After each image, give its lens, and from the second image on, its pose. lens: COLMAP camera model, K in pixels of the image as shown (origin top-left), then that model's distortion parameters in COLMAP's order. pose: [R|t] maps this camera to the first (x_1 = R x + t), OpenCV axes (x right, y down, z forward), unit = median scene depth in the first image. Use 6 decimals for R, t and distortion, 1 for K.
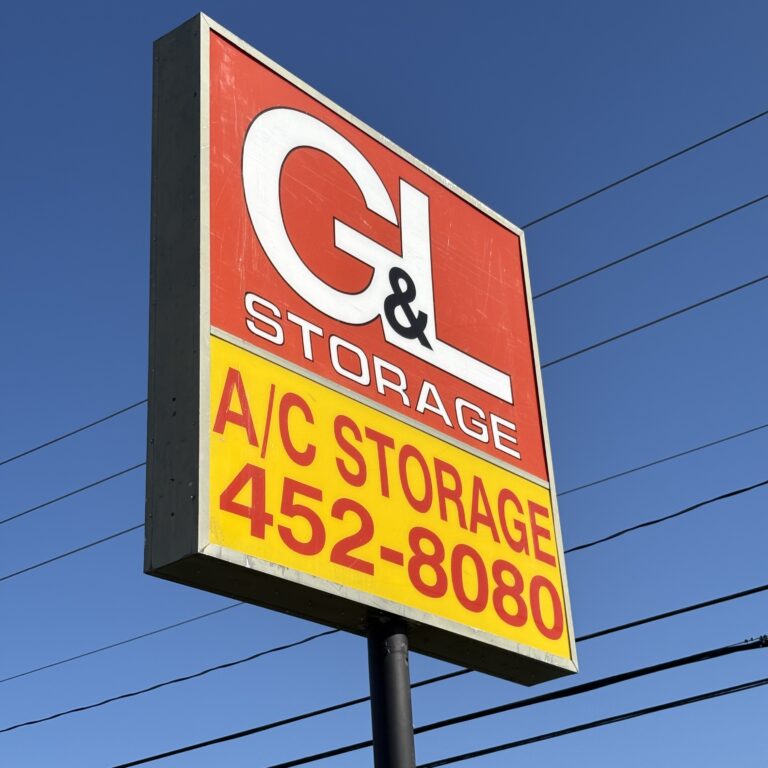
lens RADIAL K [[1393.9, 0, 384.0], [0, 1393.9, 384.0], [0, 0, 1]] dist [0.139542, -0.046619]
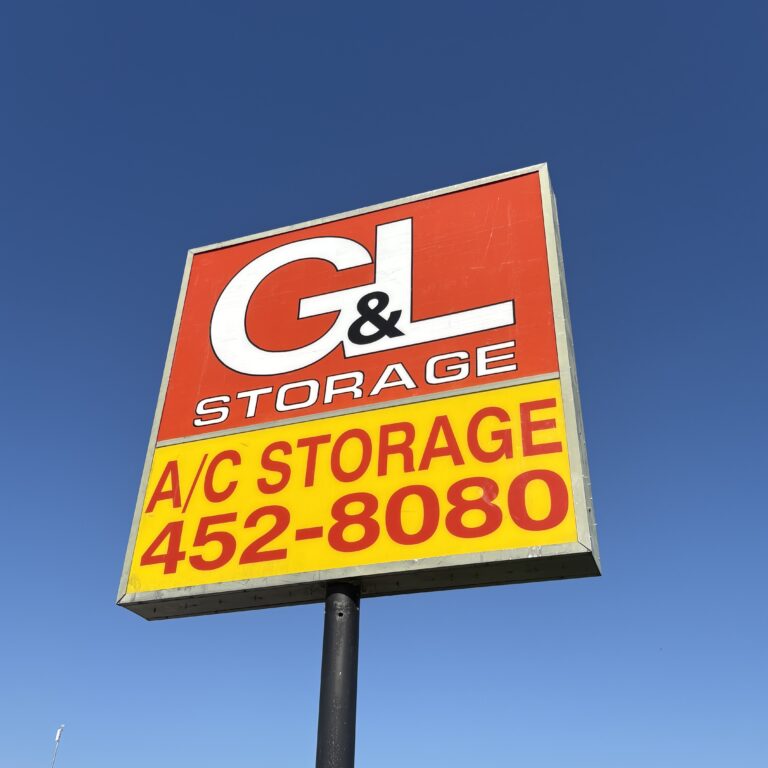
lens RADIAL K [[890.5, 0, 384.0], [0, 890.5, 384.0], [0, 0, 1]] dist [0.066318, -0.010195]
pose [[0.357120, -0.506250, -0.784969, 0.632287], [0.370224, 0.848271, -0.378643, 0.304276], [0.857554, -0.155393, 0.490360, 0.682944]]
